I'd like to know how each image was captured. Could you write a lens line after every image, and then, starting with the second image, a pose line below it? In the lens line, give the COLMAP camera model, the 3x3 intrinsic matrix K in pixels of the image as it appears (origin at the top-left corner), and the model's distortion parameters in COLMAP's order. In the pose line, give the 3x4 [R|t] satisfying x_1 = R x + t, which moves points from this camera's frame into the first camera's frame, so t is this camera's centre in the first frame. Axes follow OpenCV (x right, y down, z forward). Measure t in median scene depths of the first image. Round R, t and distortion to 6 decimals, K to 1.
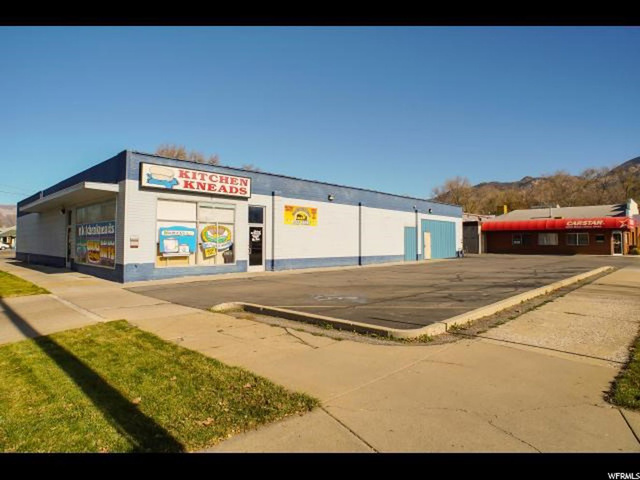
lens RADIAL K [[388.4, 0, 318.6], [0, 388.4, 227.9], [0, 0, 1]] dist [-0.056194, 0.001927]
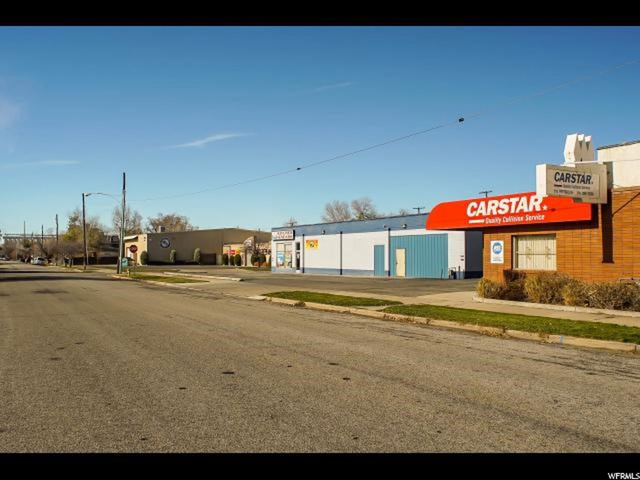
lens RADIAL K [[554.6, 0, 320.5], [0, 554.6, 250.9], [0, 0, 1]] dist [-0.124416, -0.000827]
pose [[-0.254361, -0.010387, -0.967054, 2.933921], [0.039469, 0.998998, -0.021112, 0.065622], [0.966304, -0.043538, -0.253696, 2.009802]]
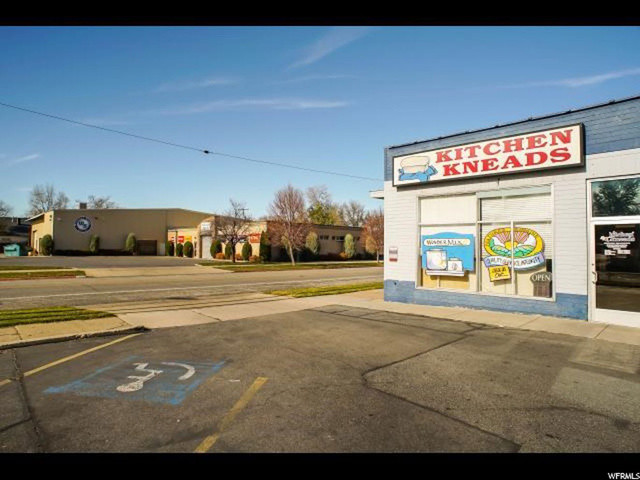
lens RADIAL K [[388.4, 0, 318.6], [0, 388.4, 227.9], [0, 0, 1]] dist [-0.056194, 0.001927]
pose [[-0.035351, -0.049949, -0.998126, 0.303375], [0.030136, 0.998243, -0.051023, 0.014666], [0.998920, -0.031884, -0.033784, 0.711606]]
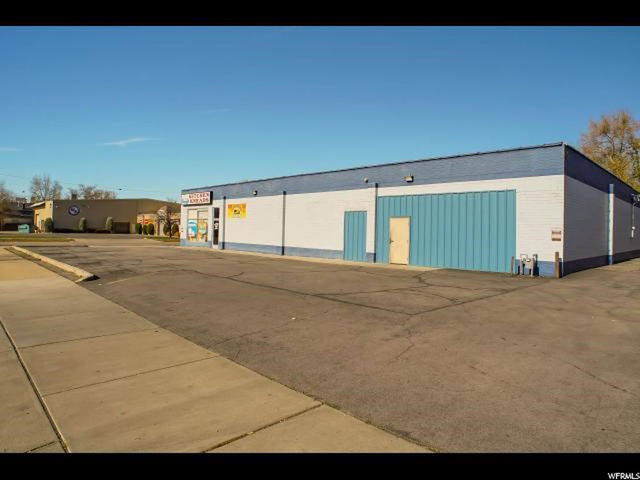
lens RADIAL K [[388.4, 0, 318.6], [0, 388.4, 227.9], [0, 0, 1]] dist [-0.056194, 0.001927]
pose [[-0.021292, -0.007082, -0.999748, 1.505150], [0.018182, 0.999807, -0.007469, 0.049733], [0.999608, -0.018336, -0.021159, 1.540423]]
